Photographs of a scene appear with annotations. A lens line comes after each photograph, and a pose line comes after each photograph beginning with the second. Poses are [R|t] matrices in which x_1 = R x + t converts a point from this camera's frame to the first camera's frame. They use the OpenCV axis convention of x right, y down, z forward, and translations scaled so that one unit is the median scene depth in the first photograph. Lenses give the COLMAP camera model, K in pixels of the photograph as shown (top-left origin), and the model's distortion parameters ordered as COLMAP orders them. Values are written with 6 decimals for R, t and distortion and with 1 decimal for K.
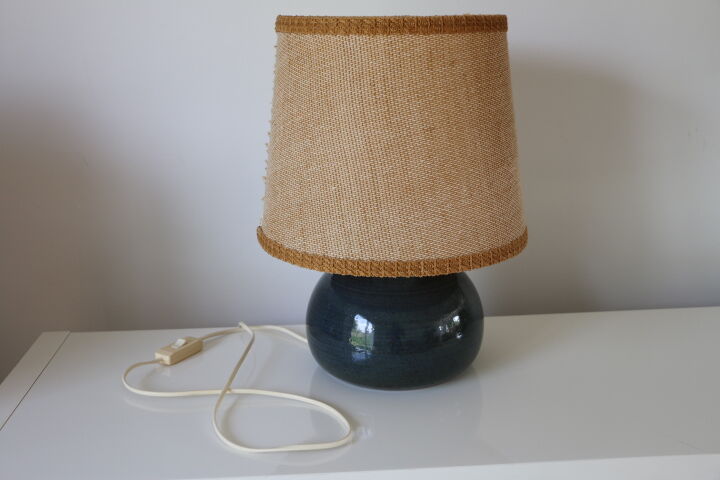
lens RADIAL K [[873.2, 0, 365.7], [0, 873.2, 236.7], [0, 0, 1]] dist [-0.023932, 0.000000]
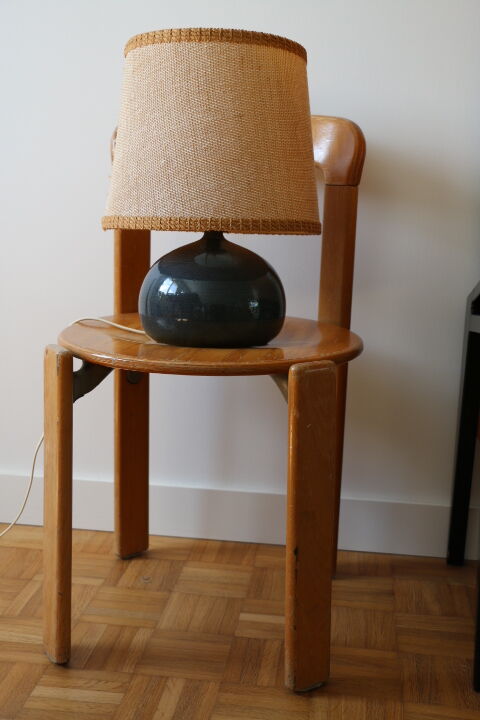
lens RADIAL K [[873.2, 0, 239.0], [0, 873.2, 360.7], [0, 0, 1]] dist [-0.023932, 0.000000]
pose [[0.998977, 0.037678, 0.025017, 0.052465], [-0.034331, 0.991830, -0.122861, 0.382356], [-0.029442, 0.121876, 0.992109, -0.220838]]
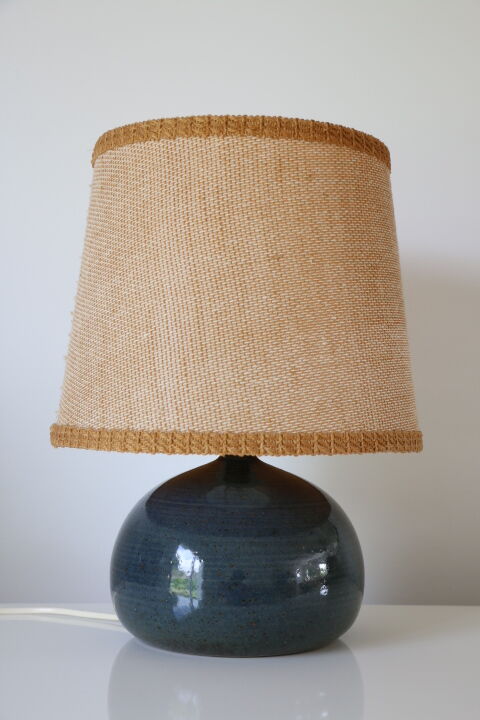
lens RADIAL K [[1152.0, 0, 245.1], [0, 1152.0, 360.9], [0, 0, 1]] dist [-0.008723, 0.000000]
pose [[0.998711, 0.028422, -0.042054, 0.088484], [-0.039518, 0.955351, -0.292818, 0.246190], [0.031854, 0.294102, 0.955243, 0.081137]]
